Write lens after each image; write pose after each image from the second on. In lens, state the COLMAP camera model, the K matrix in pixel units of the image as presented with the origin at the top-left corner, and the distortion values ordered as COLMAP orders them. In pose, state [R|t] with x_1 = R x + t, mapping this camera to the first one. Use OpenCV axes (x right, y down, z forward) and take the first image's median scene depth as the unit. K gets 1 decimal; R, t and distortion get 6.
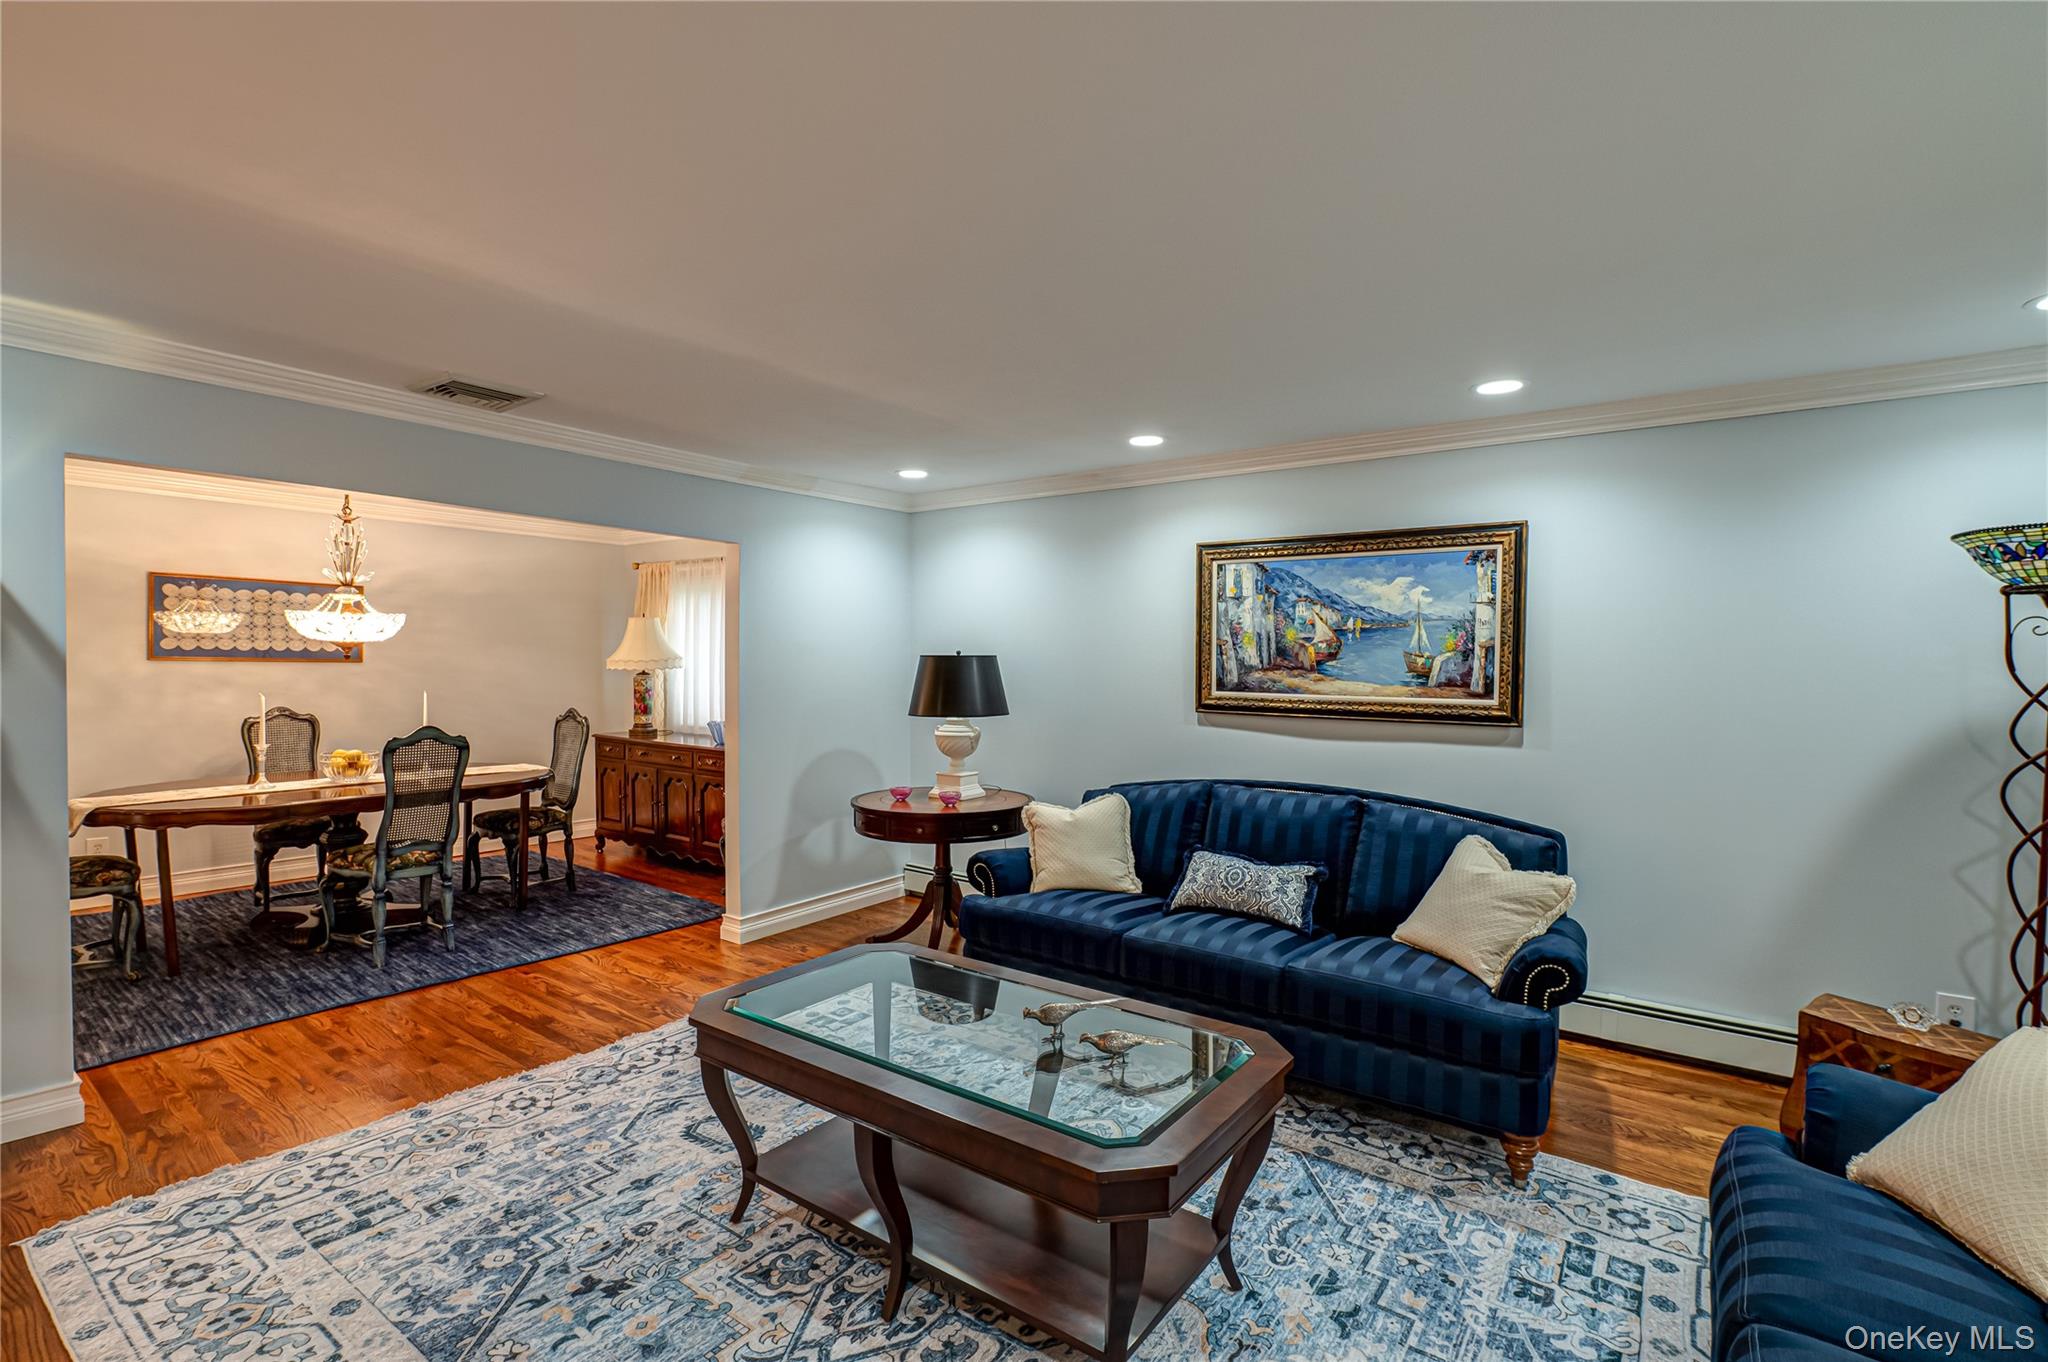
lens RADIAL K [[934.5, 0, 1031.9], [0, 934.5, 686.5], [0, 0, 1]] dist [-0.007577, -0.000793]
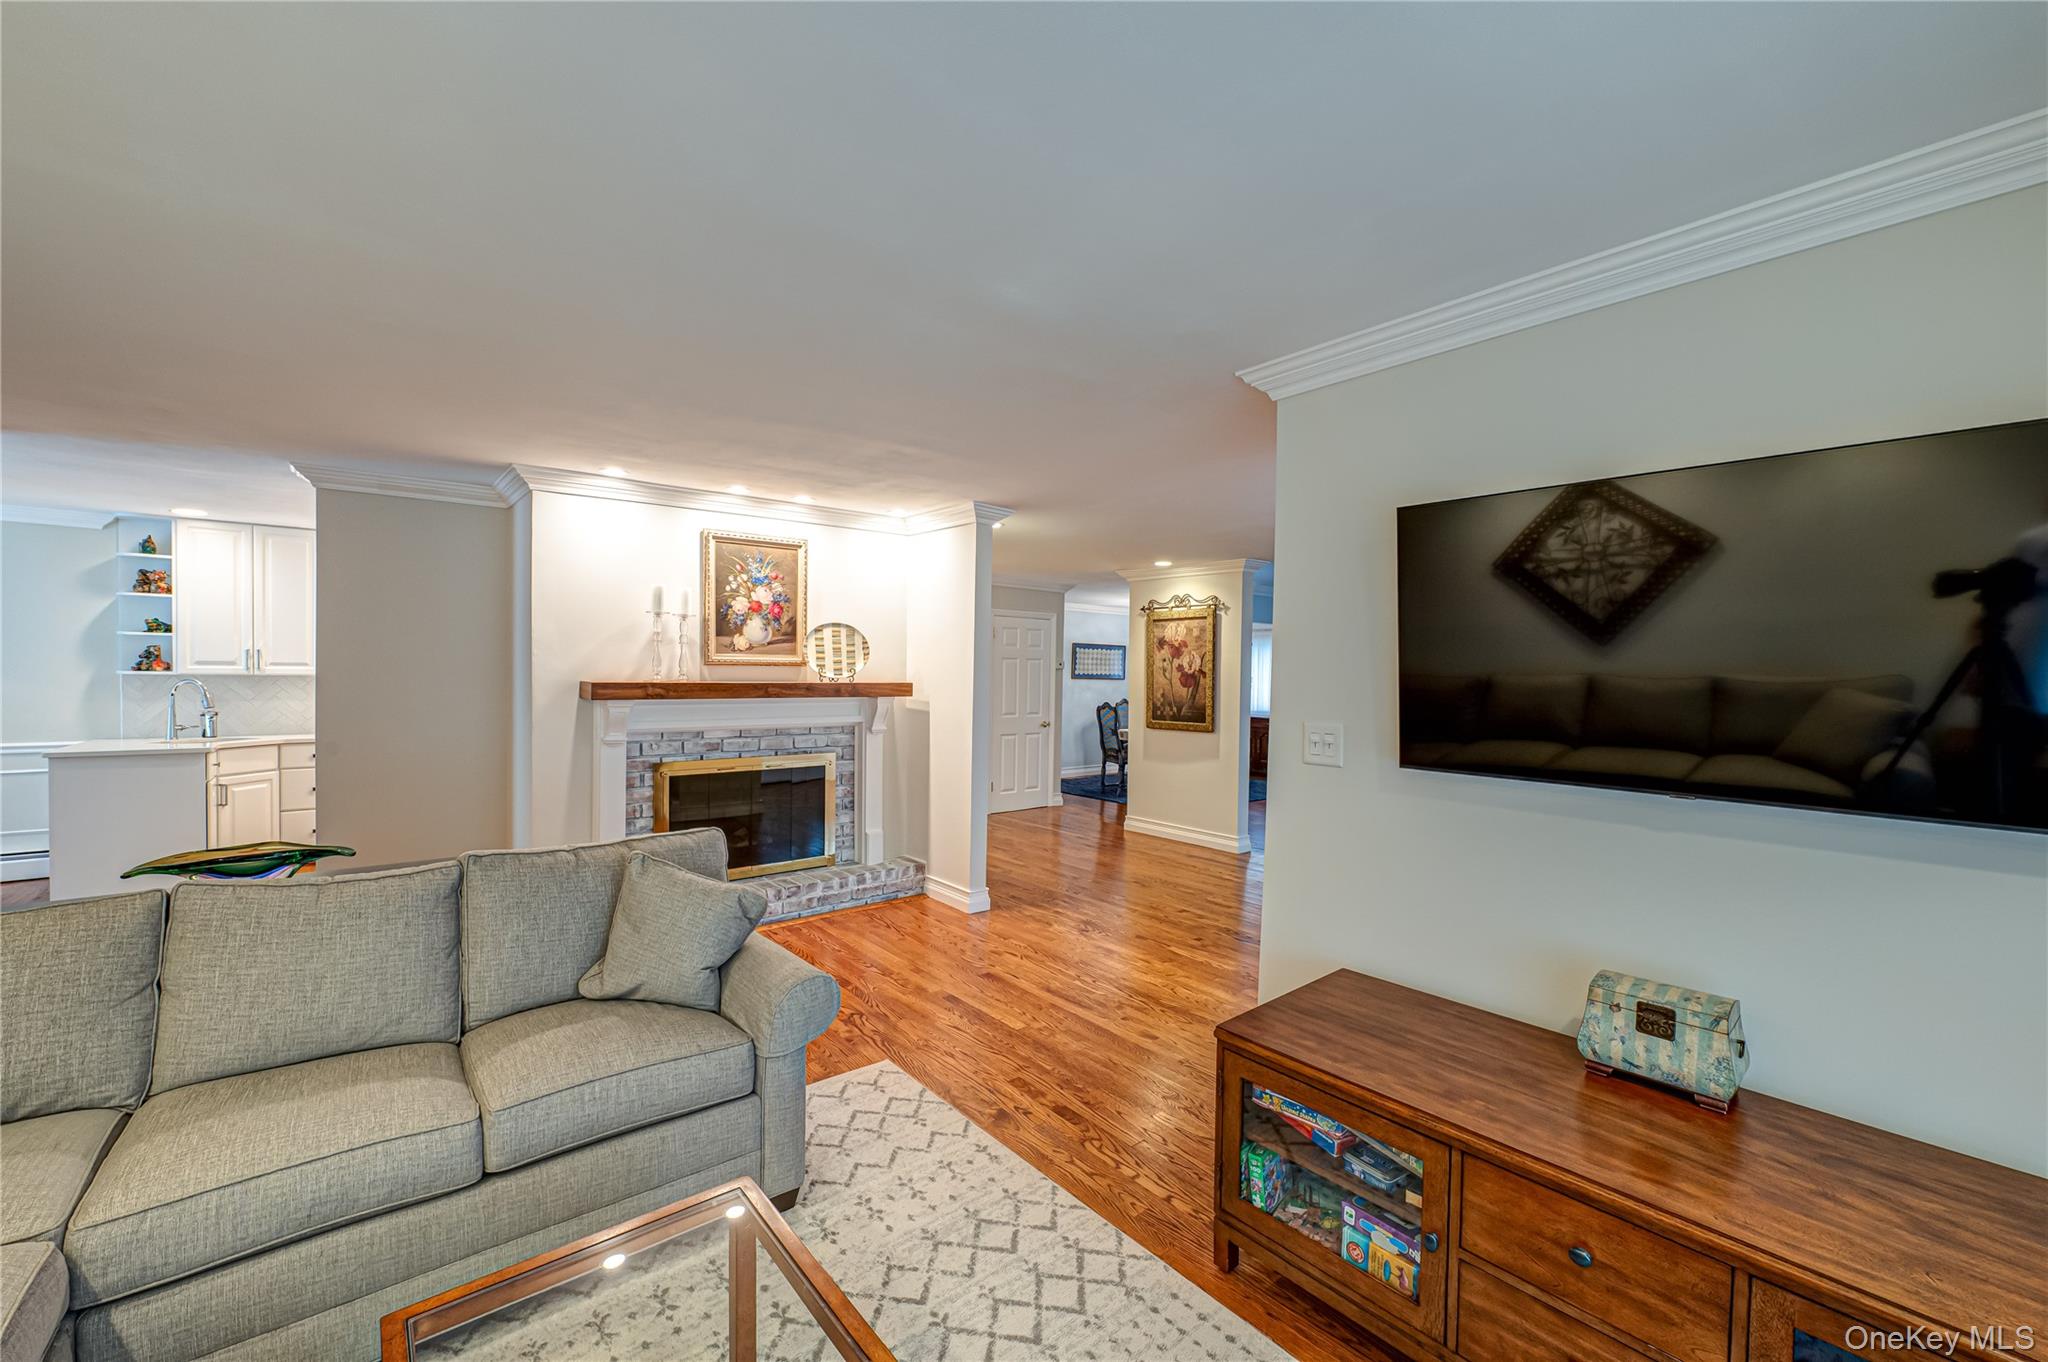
lens RADIAL K [[804.4, 0, 1029.2], [0, 804.4, 687.7], [0, 0, 1]] dist [-0.006982, -0.000586]
pose [[0.971765, 0.002936, -0.235933, -0.725083], [-0.005647, 0.999926, -0.010815, 0.023700], [0.235884, 0.011842, 0.971709, -1.403032]]
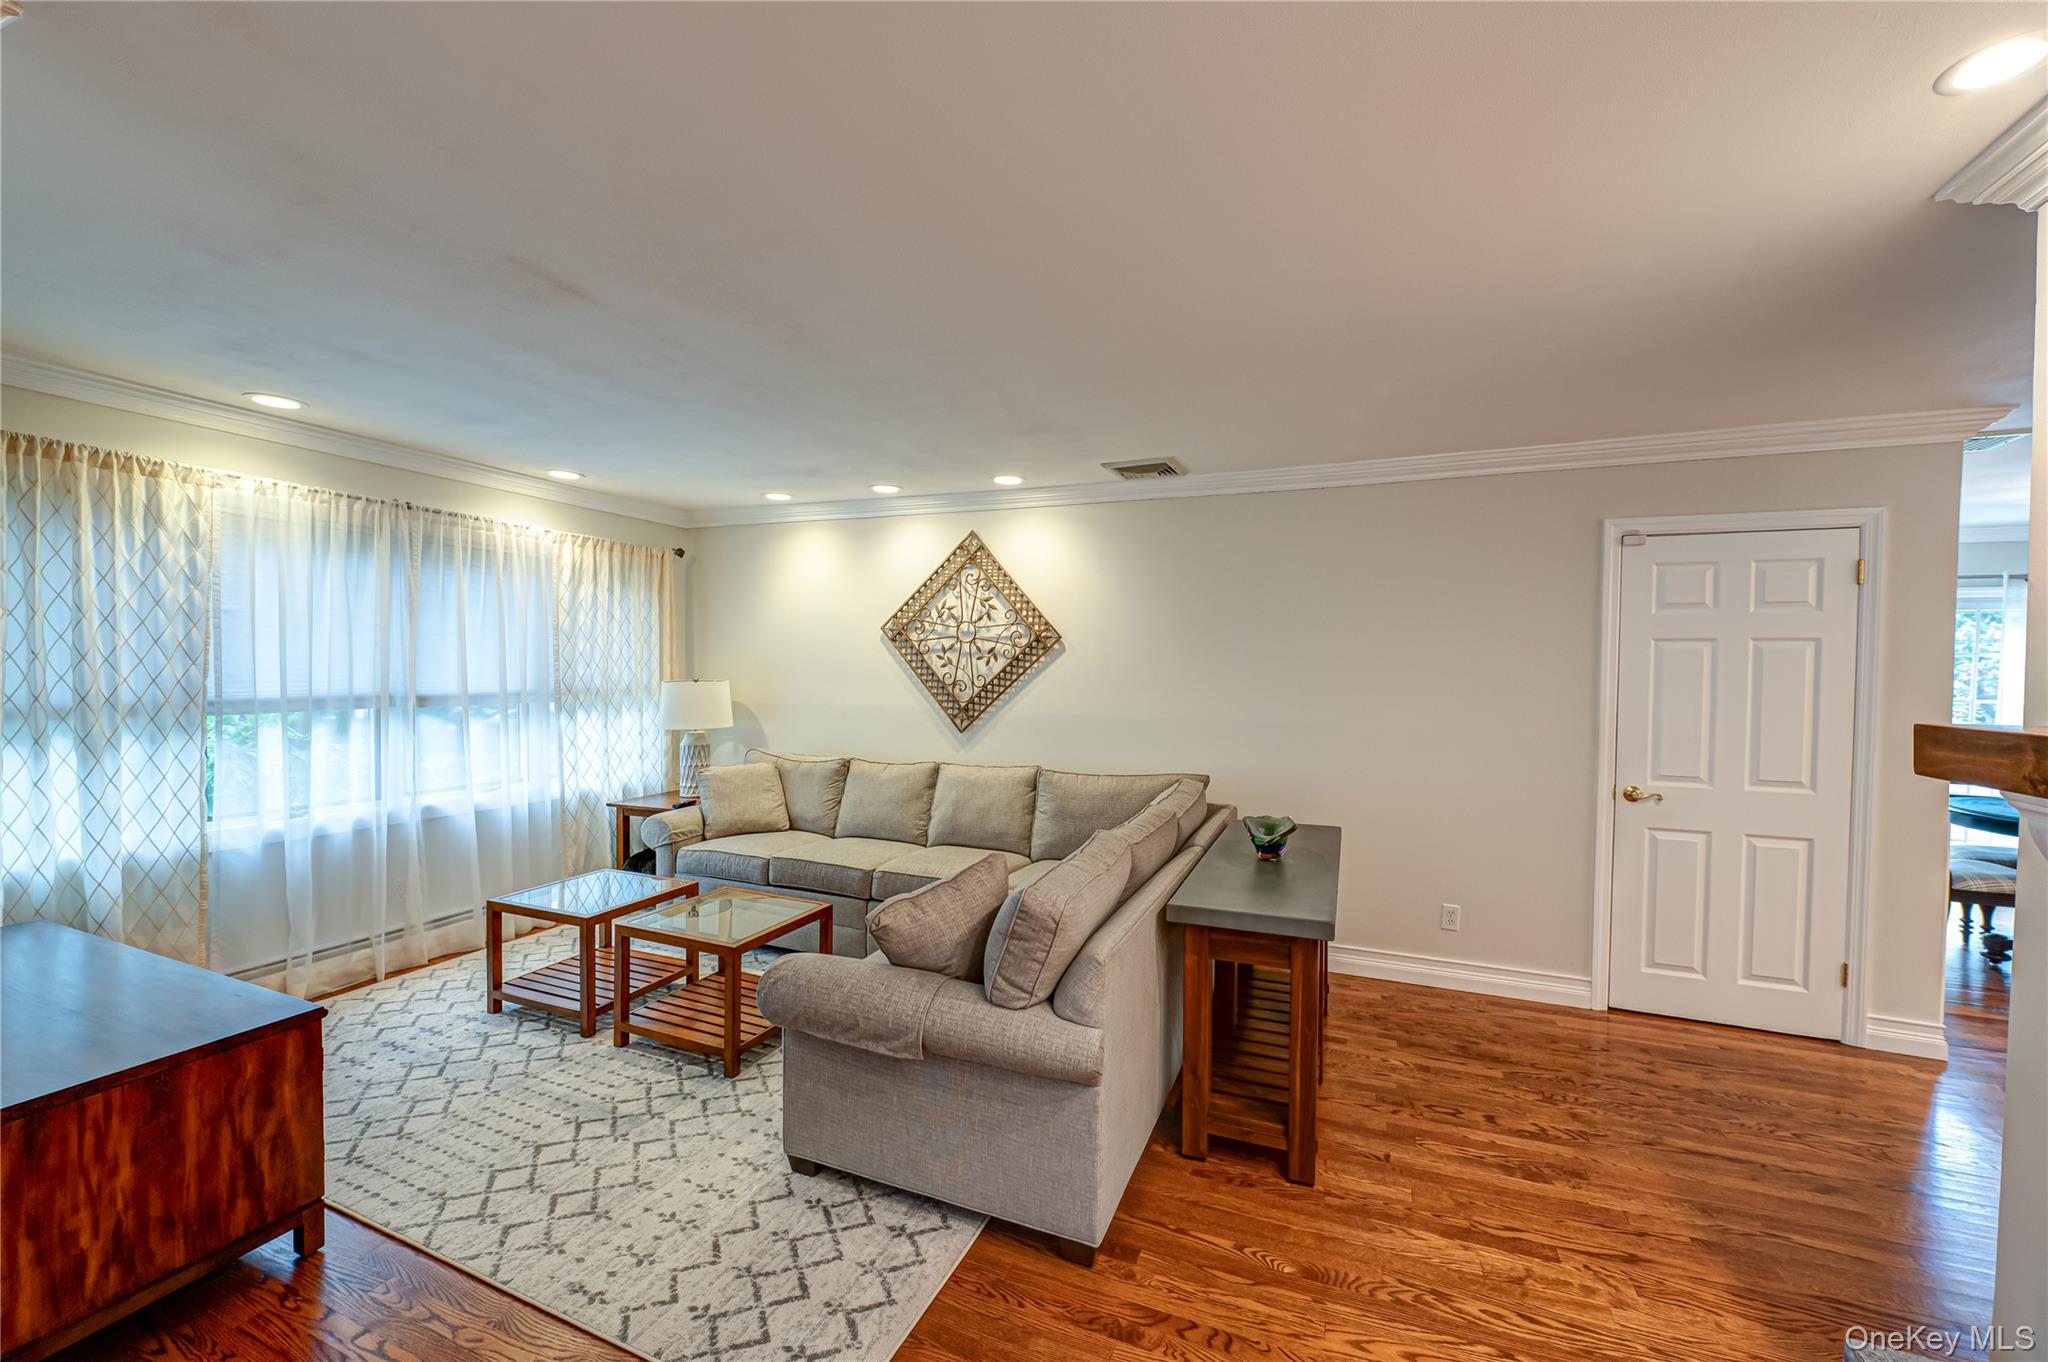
lens RADIAL K [[806.5, 0, 1031.6], [0, 806.5, 688.2], [0, 0, 1]] dist [-0.007447, -0.000783]
pose [[-0.970302, -0.022077, -0.240886, -1.016560], [-0.035234, 0.998105, 0.050446, -0.008609], [0.239316, 0.057435, -0.969241, -0.366411]]
